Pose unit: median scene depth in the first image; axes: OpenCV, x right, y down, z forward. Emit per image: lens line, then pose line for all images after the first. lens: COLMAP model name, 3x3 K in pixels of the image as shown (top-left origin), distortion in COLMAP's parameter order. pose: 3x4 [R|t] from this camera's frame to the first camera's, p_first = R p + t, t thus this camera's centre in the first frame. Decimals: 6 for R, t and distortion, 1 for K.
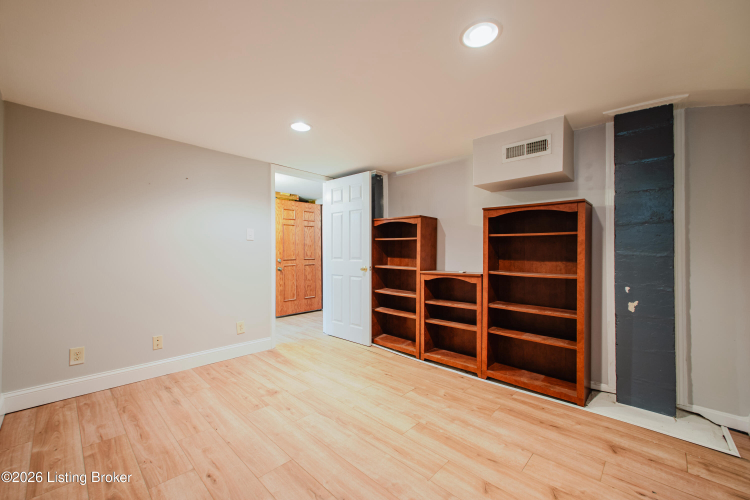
lens RADIAL K [[301.4, 0, 378.3], [0, 301.4, 250.3], [0, 0, 1]] dist [0.005581, -0.001972]
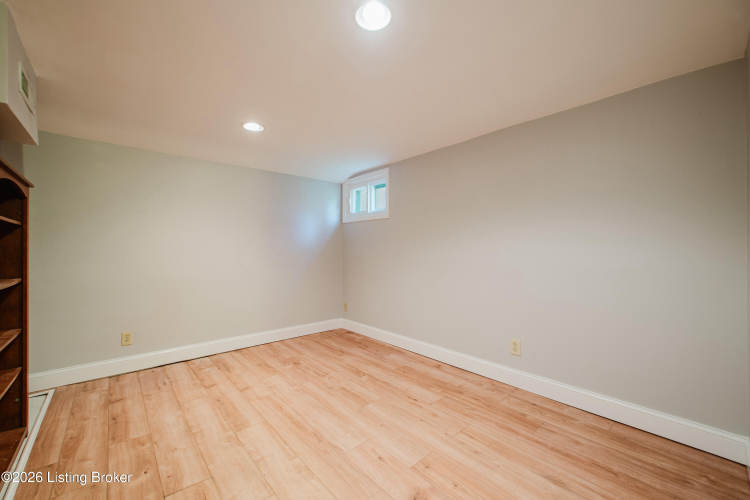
lens RADIAL K [[301.4, 0, 373.6], [0, 301.4, 248.7], [0, 0, 1]] dist [0.005581, -0.001972]
pose [[-0.994070, -0.009497, 0.108327, -0.405921], [-0.010564, 0.999901, -0.009278, 0.012118], [-0.108228, -0.010367, -0.994072, 2.002790]]
